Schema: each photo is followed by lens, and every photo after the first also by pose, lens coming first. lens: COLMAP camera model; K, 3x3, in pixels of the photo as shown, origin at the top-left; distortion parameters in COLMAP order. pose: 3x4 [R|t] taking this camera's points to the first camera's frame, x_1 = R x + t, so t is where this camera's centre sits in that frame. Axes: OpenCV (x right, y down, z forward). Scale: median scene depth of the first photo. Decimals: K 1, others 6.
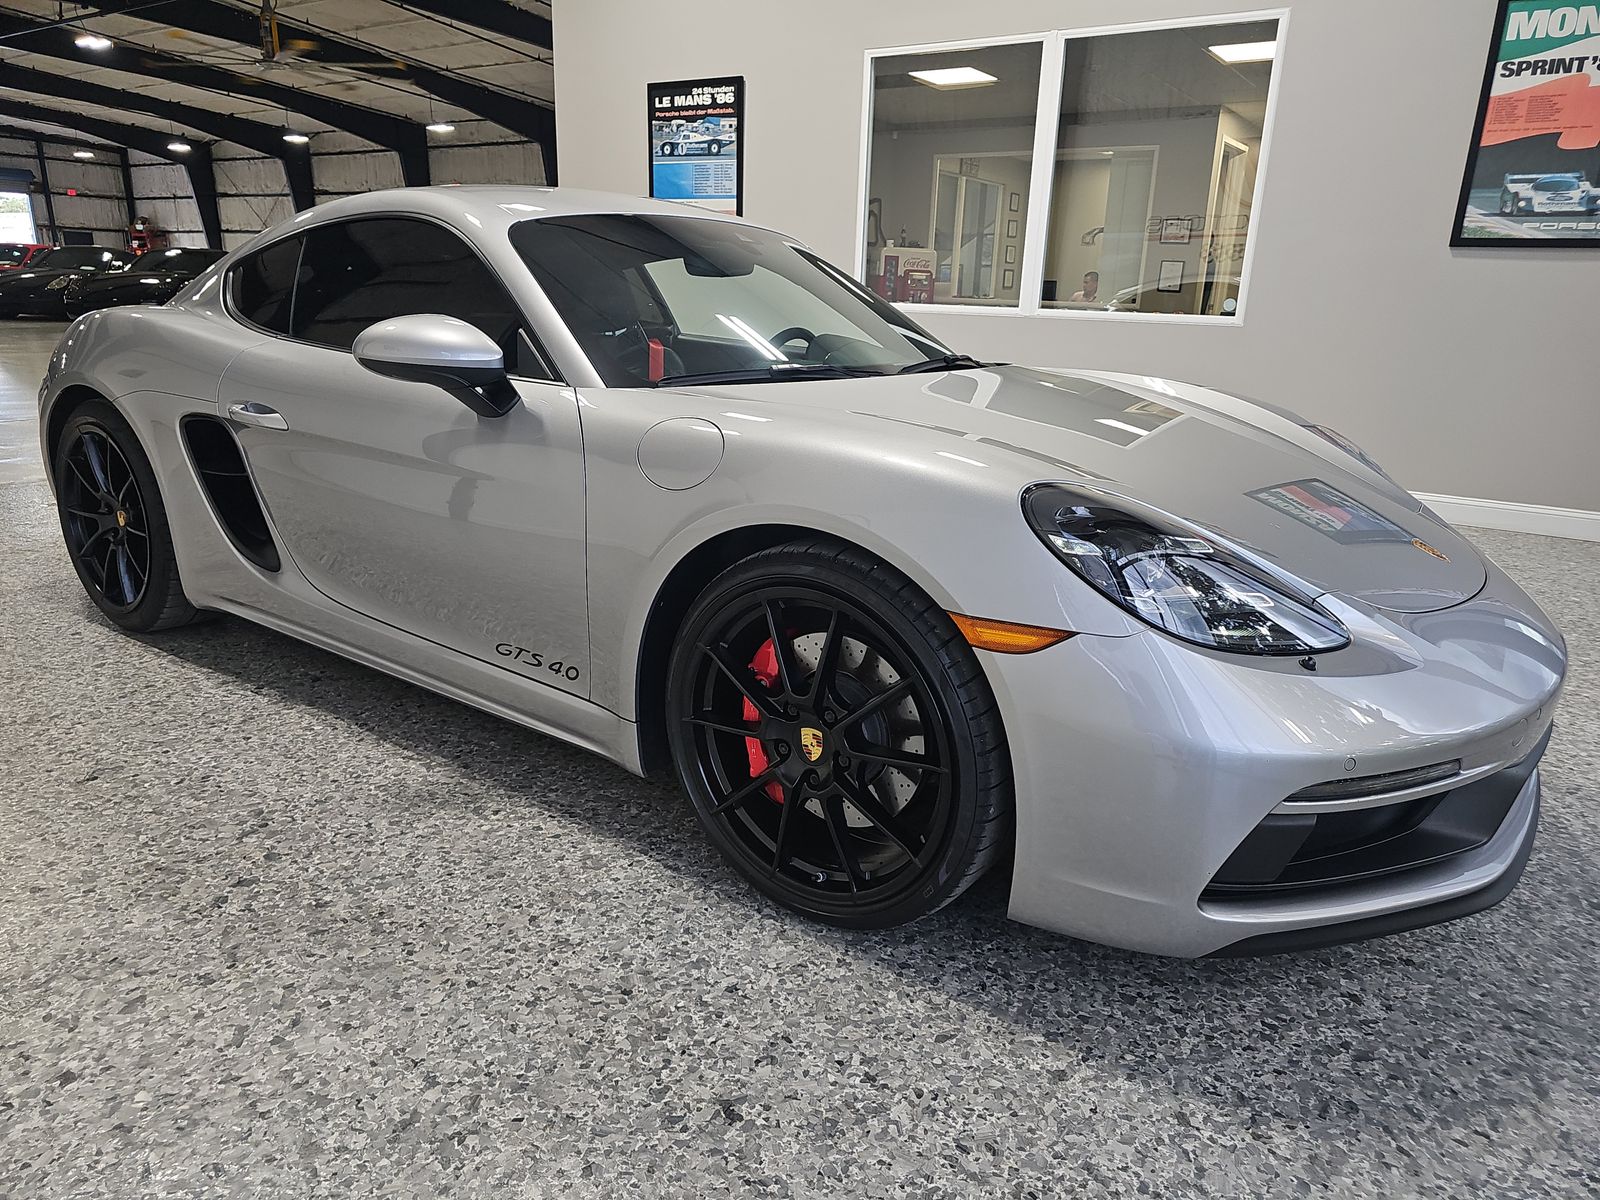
lens RADIAL K [[1076.1, 0, 800.0], [0, 1076.1, 600.0], [0, 0, 1]] dist [0.004674, -0.008076]
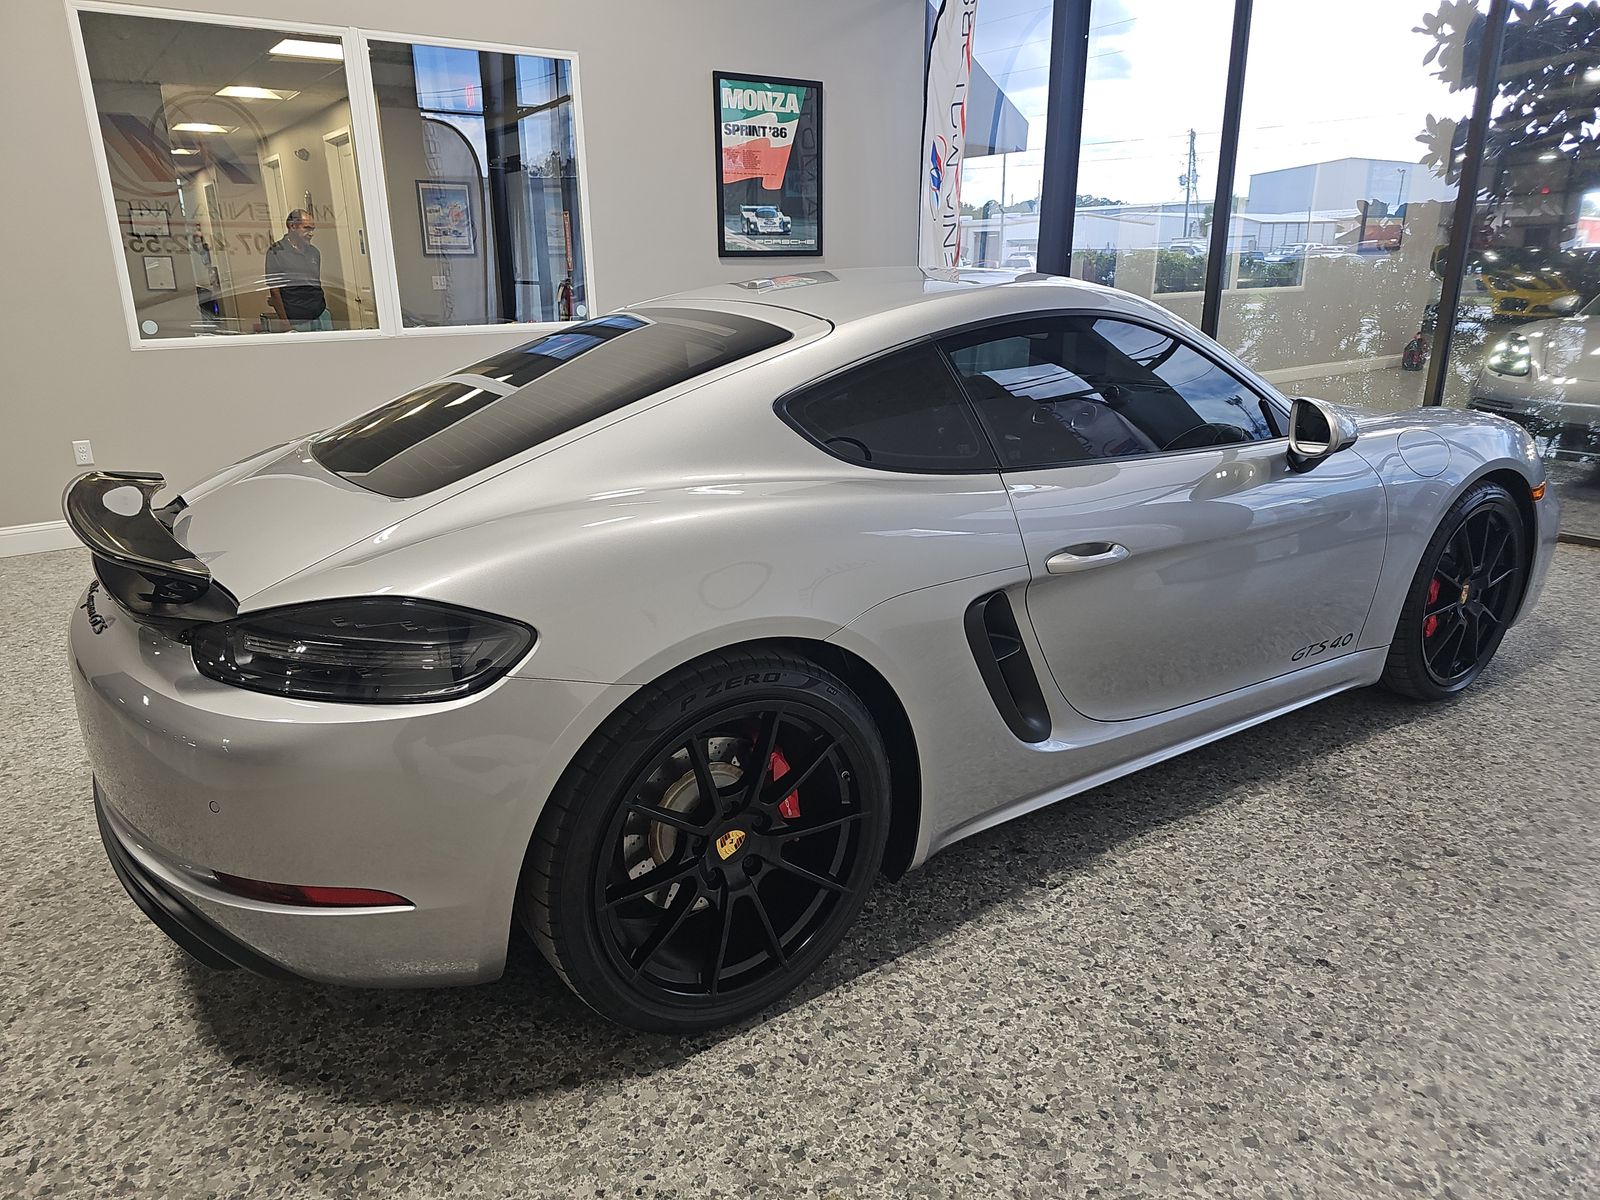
lens RADIAL K [[1068.4, 0, 766.2], [0, 1068.4, 604.8], [0, 0, 1]] dist [-0.001605, -0.002978]
pose [[0.359839, -0.321433, 0.875897, -0.463984], [0.284849, 0.931809, 0.224929, -0.138254], [-0.888469, 0.168561, 0.426861, 0.300102]]
